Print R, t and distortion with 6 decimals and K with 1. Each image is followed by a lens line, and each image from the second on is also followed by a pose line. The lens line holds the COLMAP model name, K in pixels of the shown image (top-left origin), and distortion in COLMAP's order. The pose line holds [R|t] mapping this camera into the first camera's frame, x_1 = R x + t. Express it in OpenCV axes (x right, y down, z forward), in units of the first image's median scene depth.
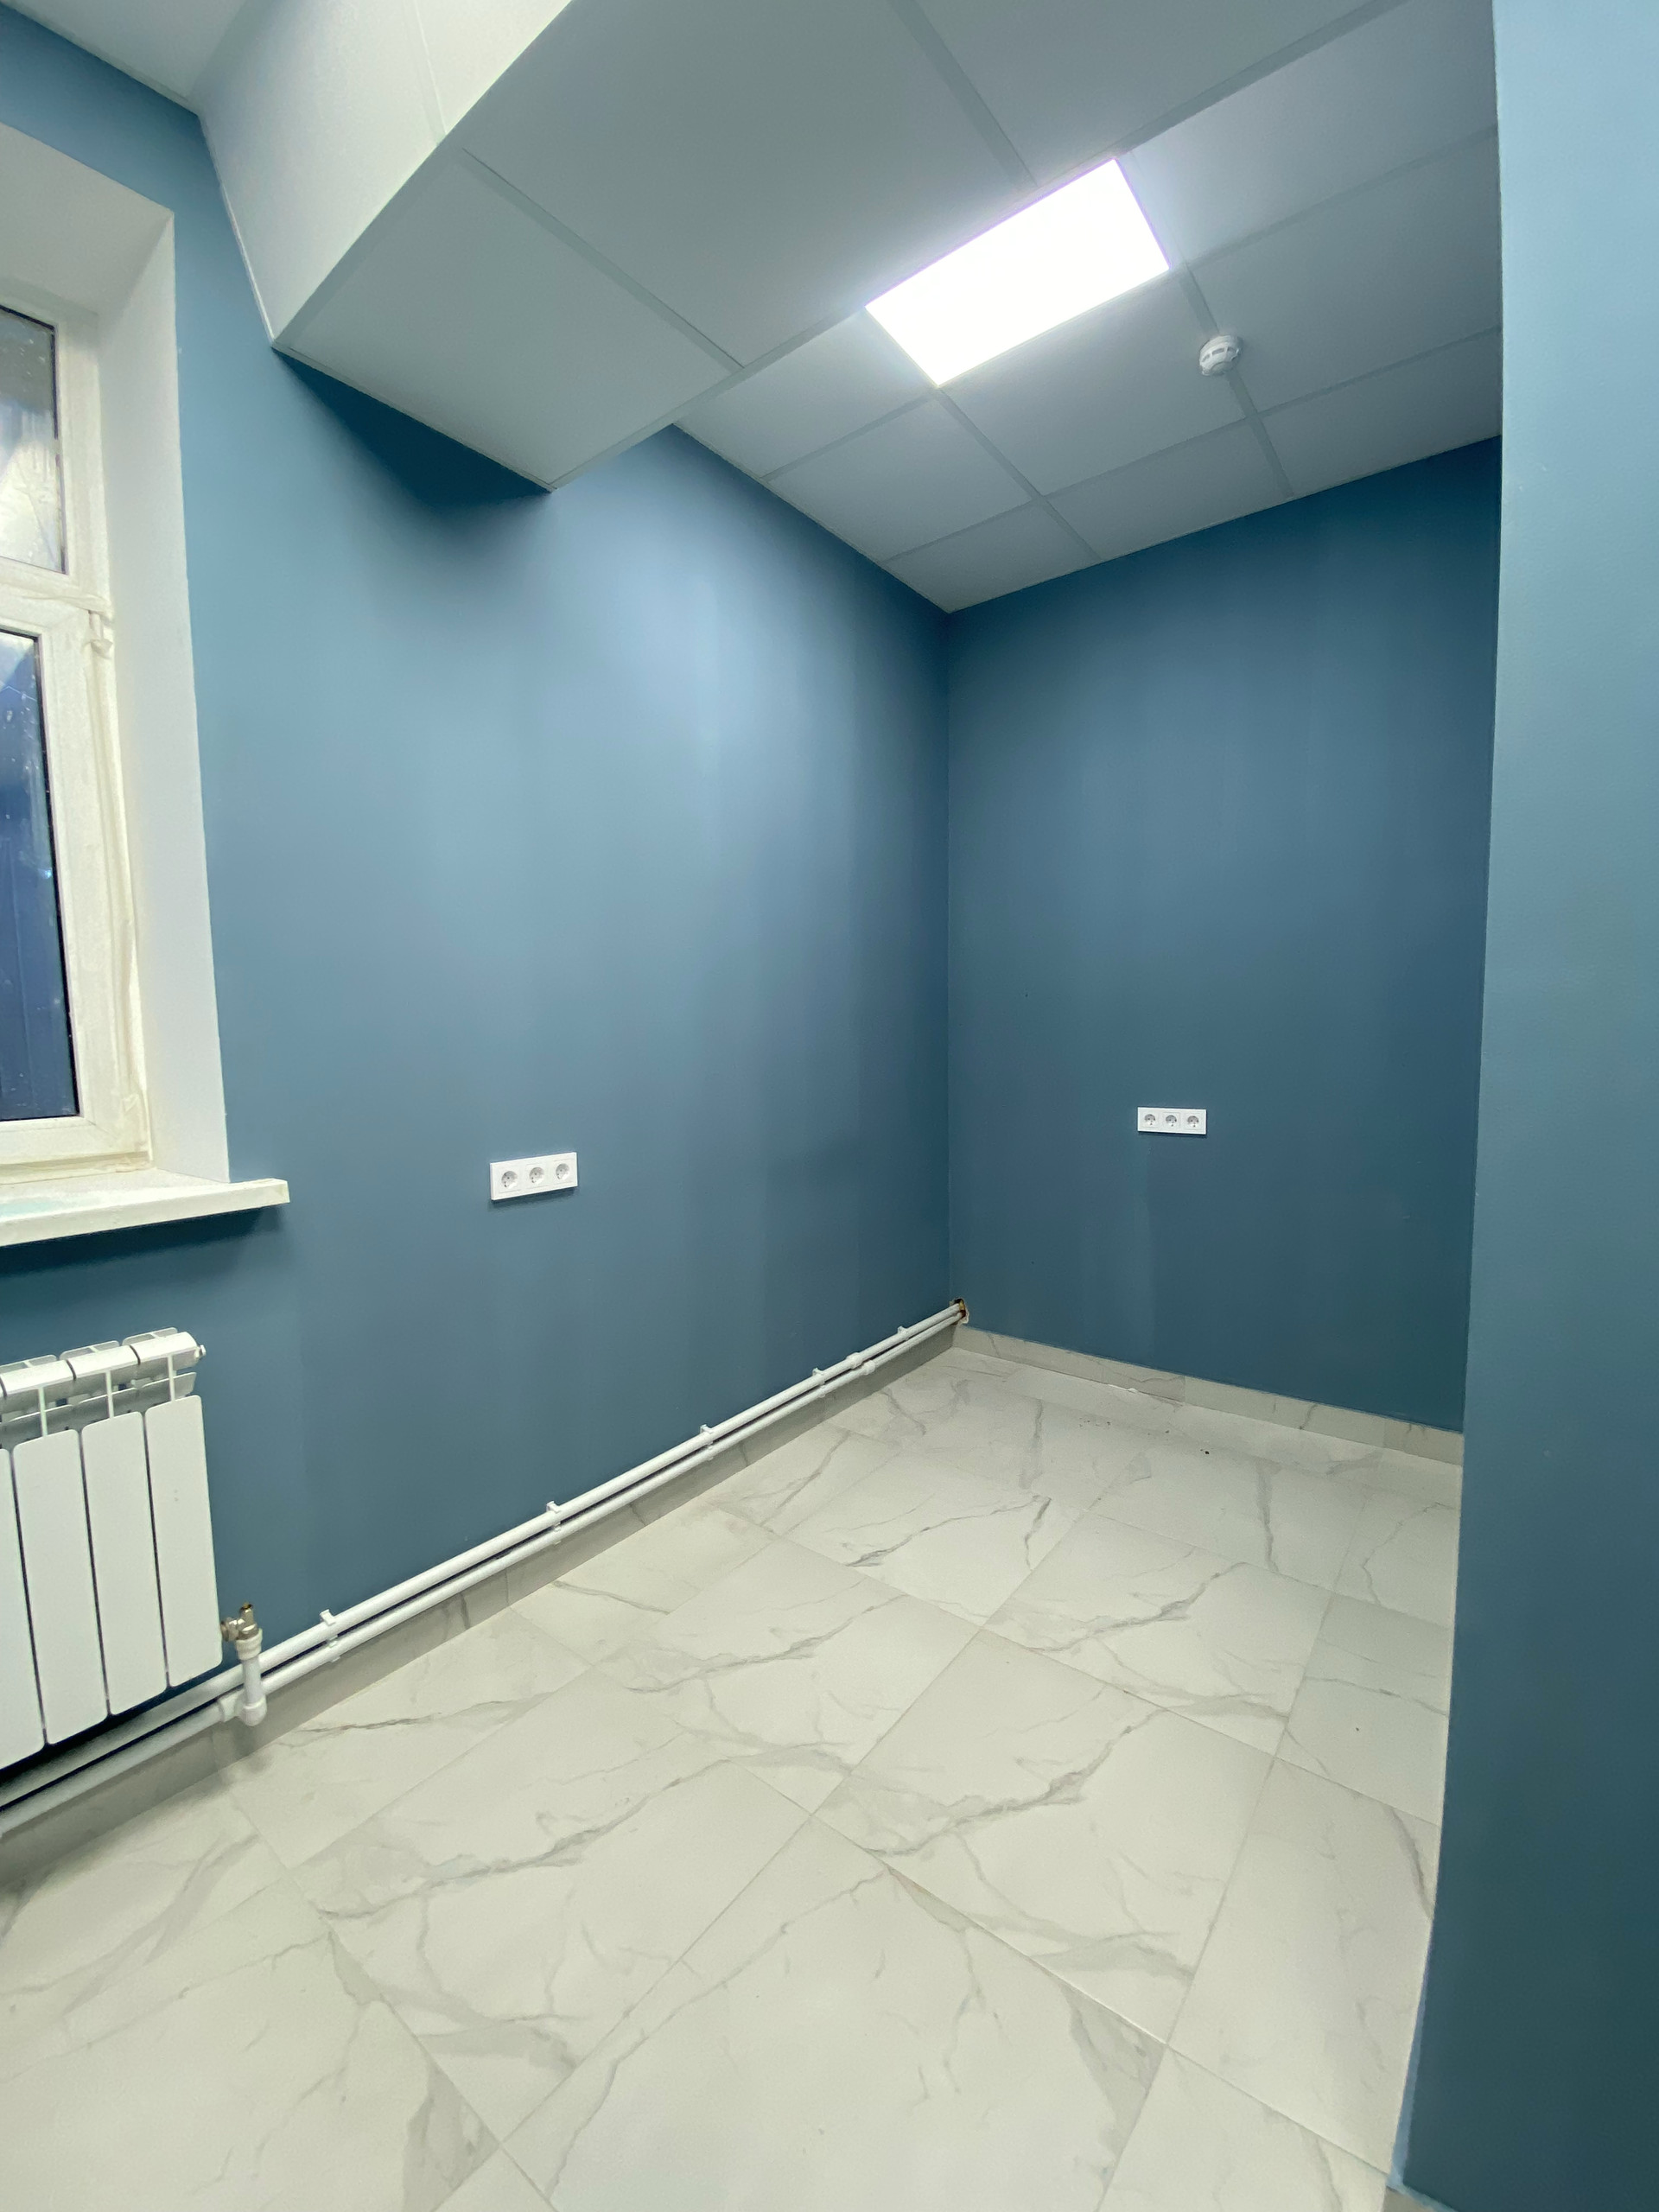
lens RADIAL K [[898.2, 0, 829.4], [0, 898.2, 1102.7], [0, 0, 1]] dist [0.026694, -0.022367]
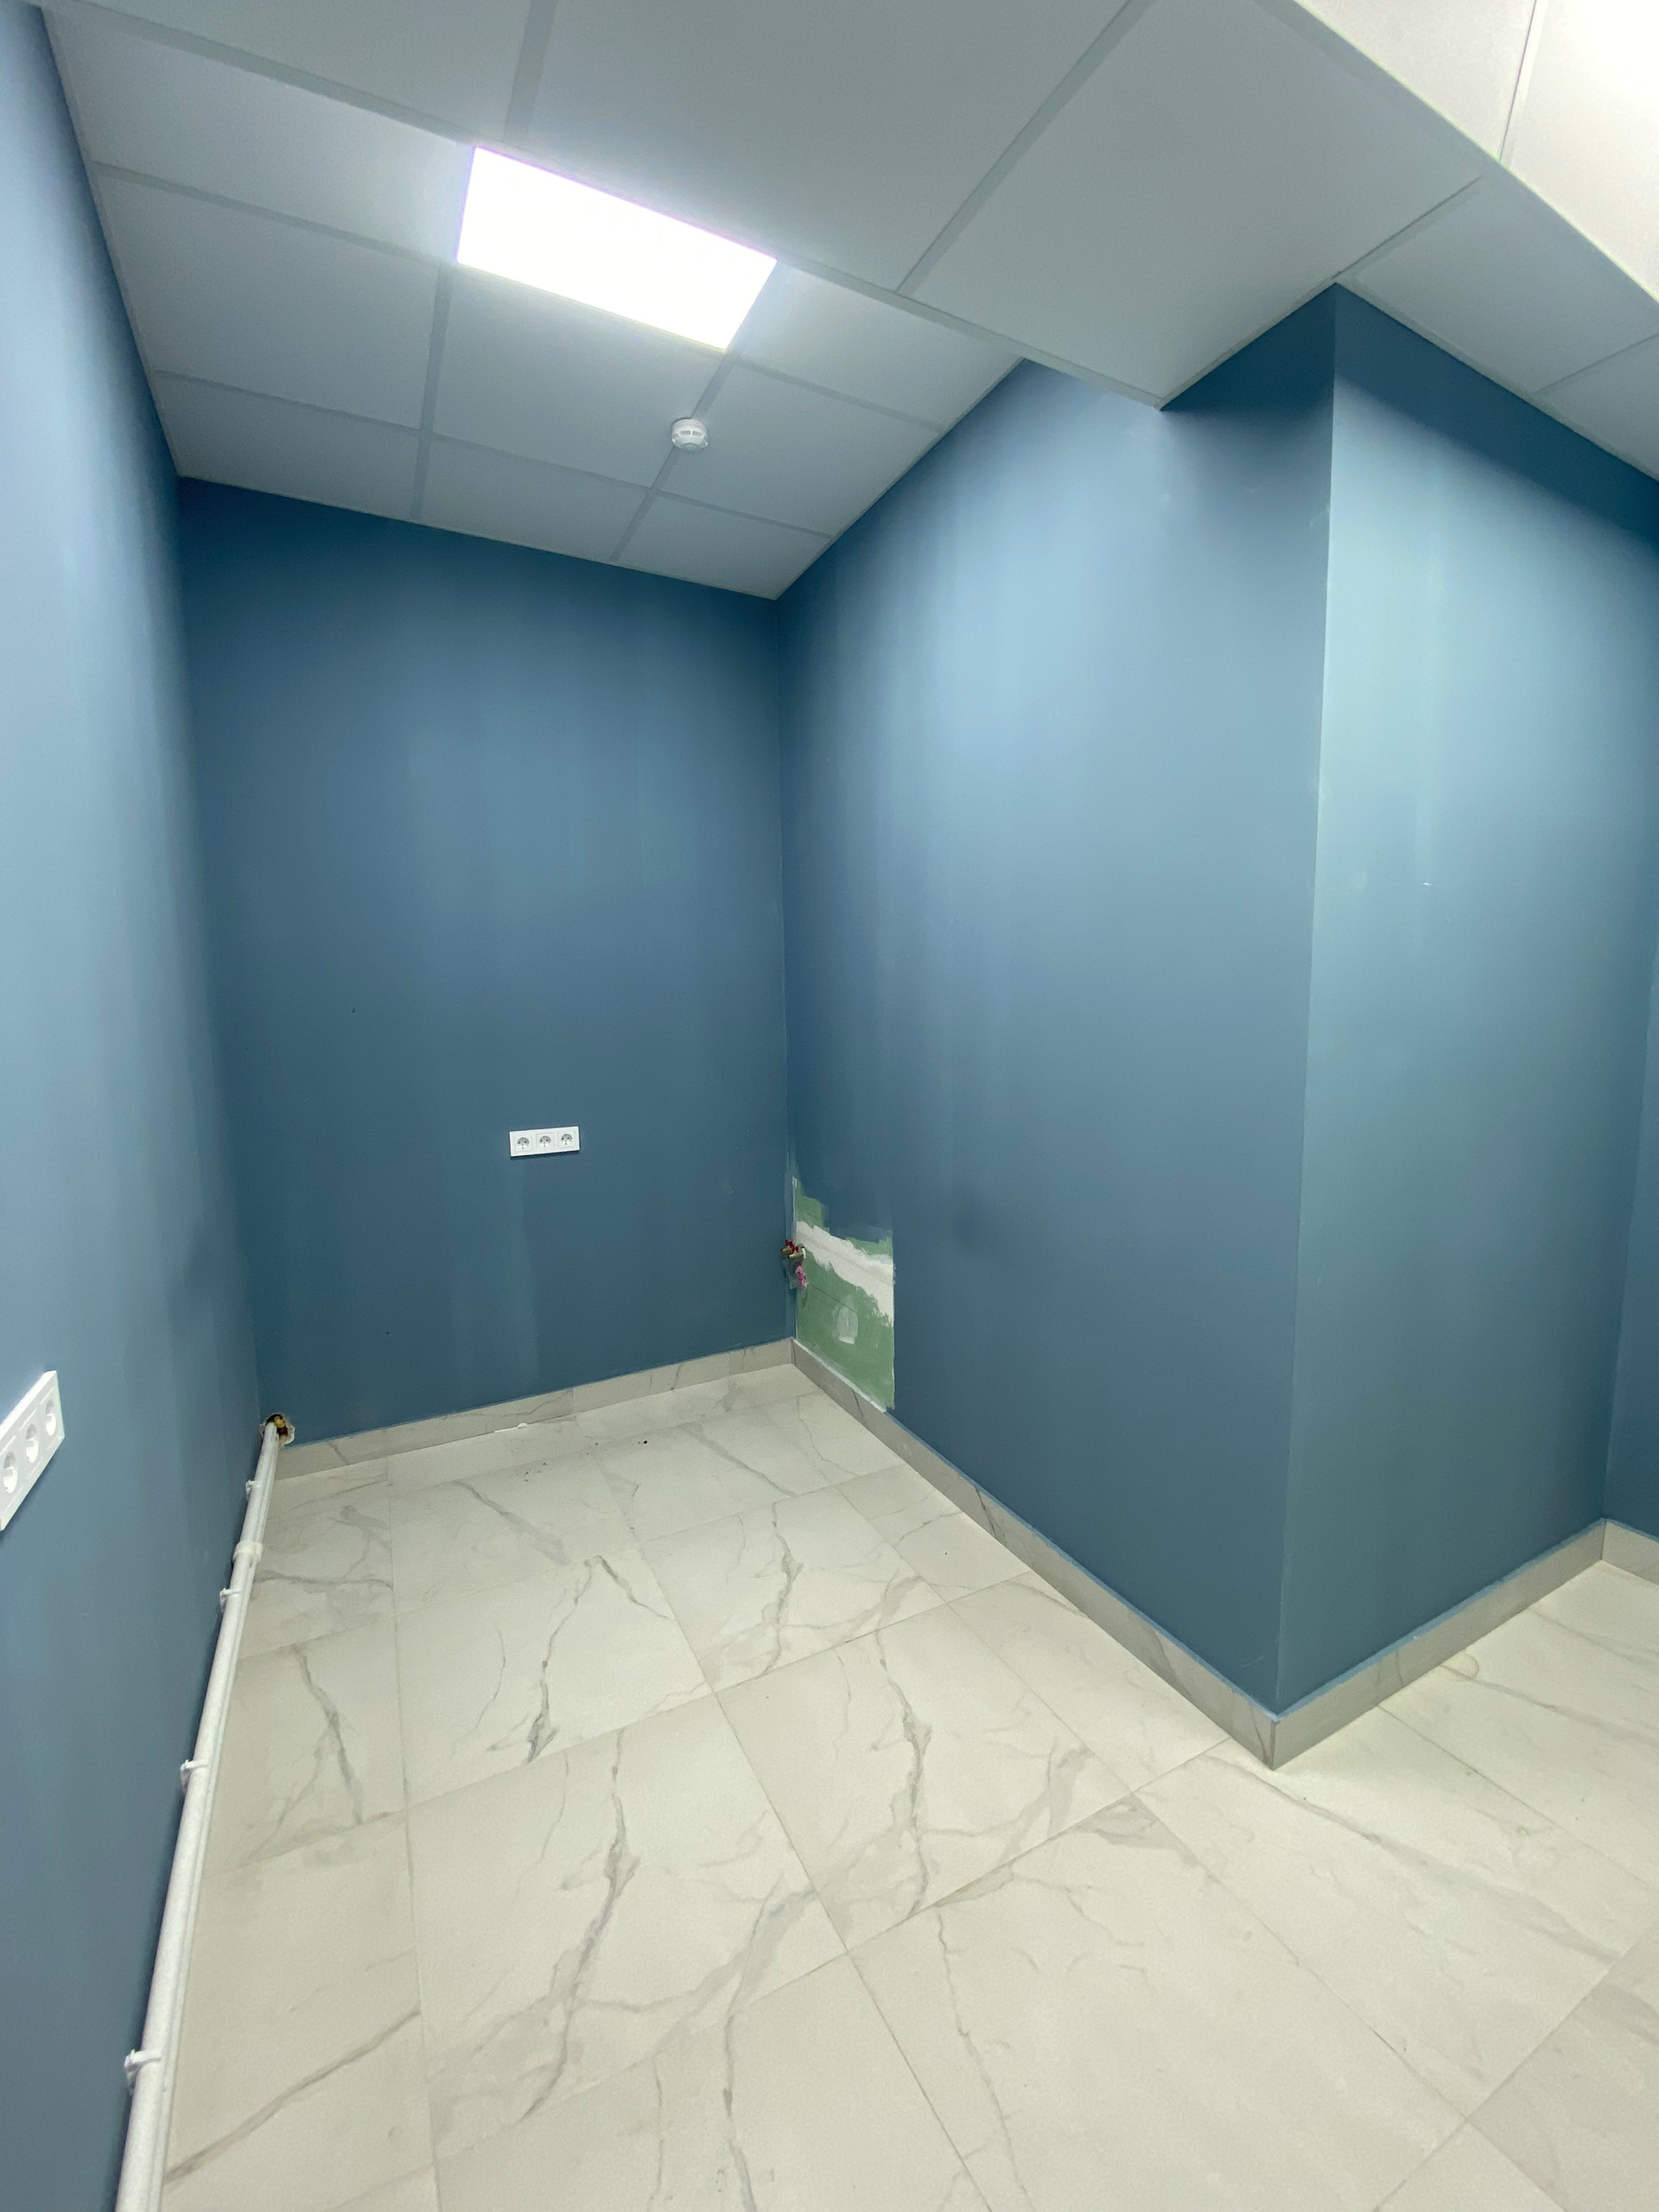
lens RADIAL K [[898.2, 0, 829.4], [0, 898.2, 1102.7], [0, 0, 1]] dist [0.026694, -0.022367]
pose [[0.418632, -0.095389, 0.903133, -0.681034], [0.086836, 0.994116, 0.064747, -0.106298], [-0.903995, 0.051320, 0.424452, 0.525245]]
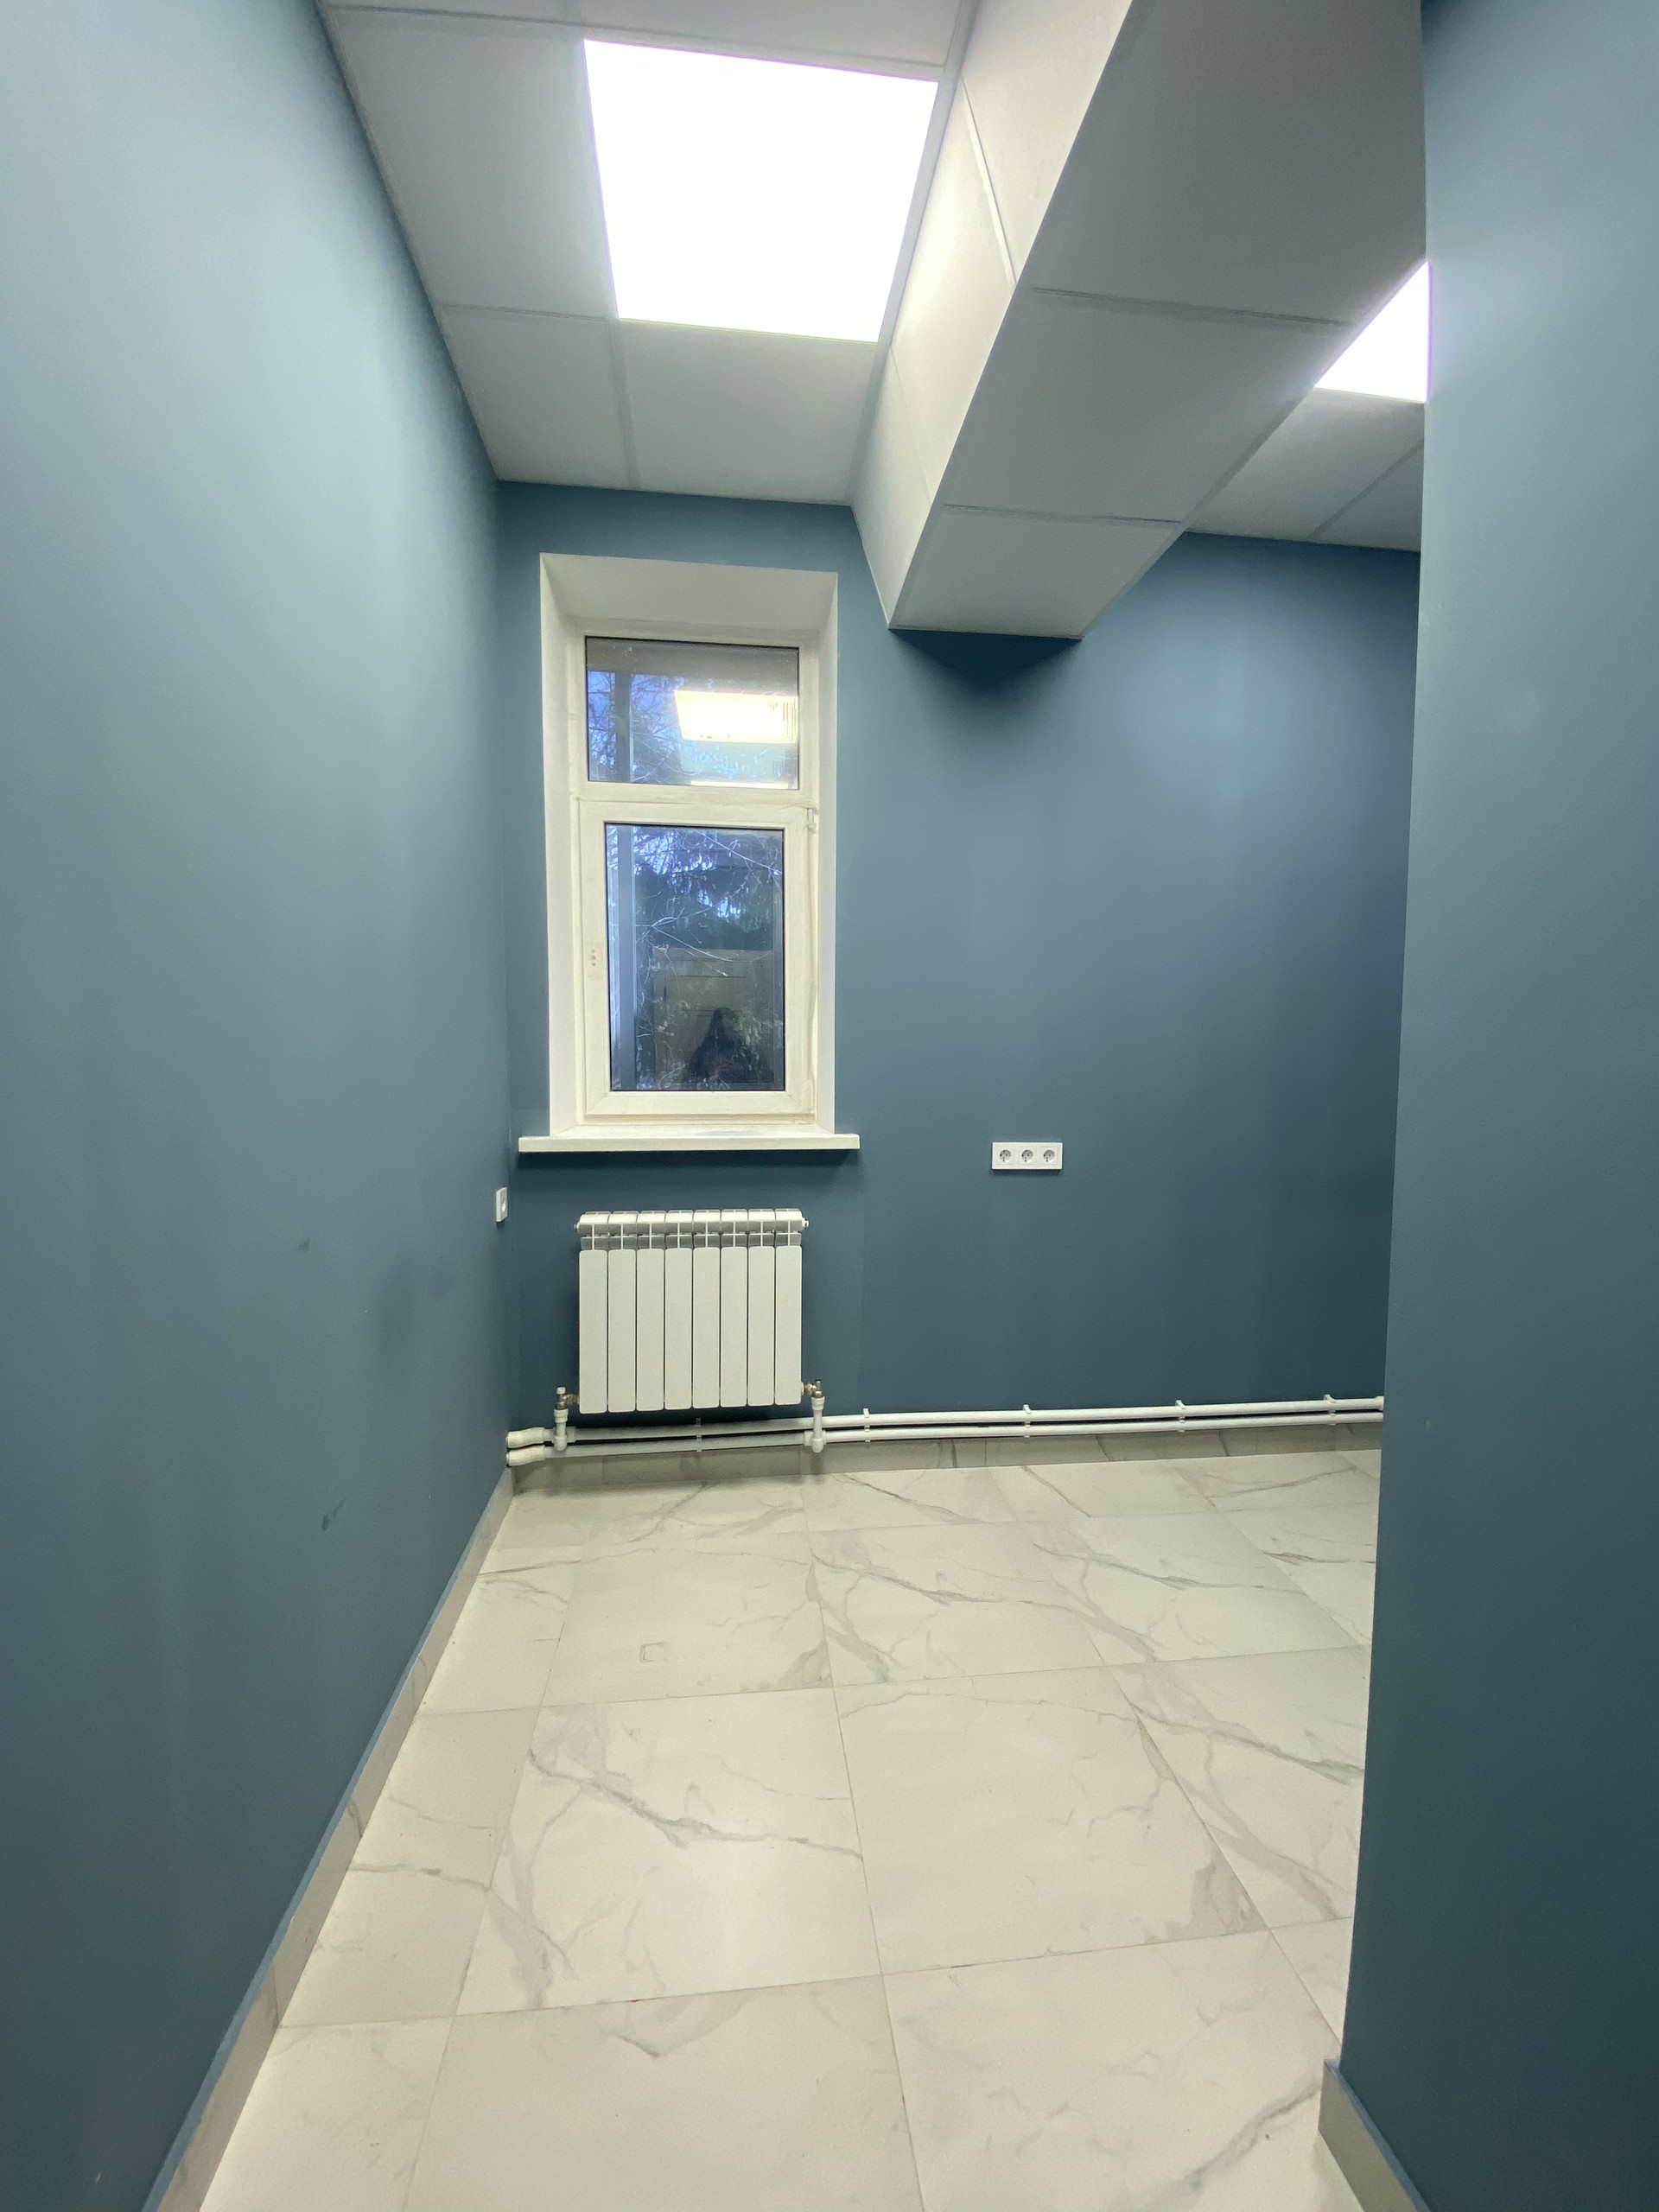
lens RADIAL K [[898.2, 0, 829.4], [0, 898.2, 1102.7], [0, 0, 1]] dist [0.026694, -0.022367]
pose [[0.698173, 0.061992, -0.713240, 0.506237], [-0.078825, 0.996843, 0.009482, 0.014866], [0.711576, 0.049601, 0.700856, -0.185219]]
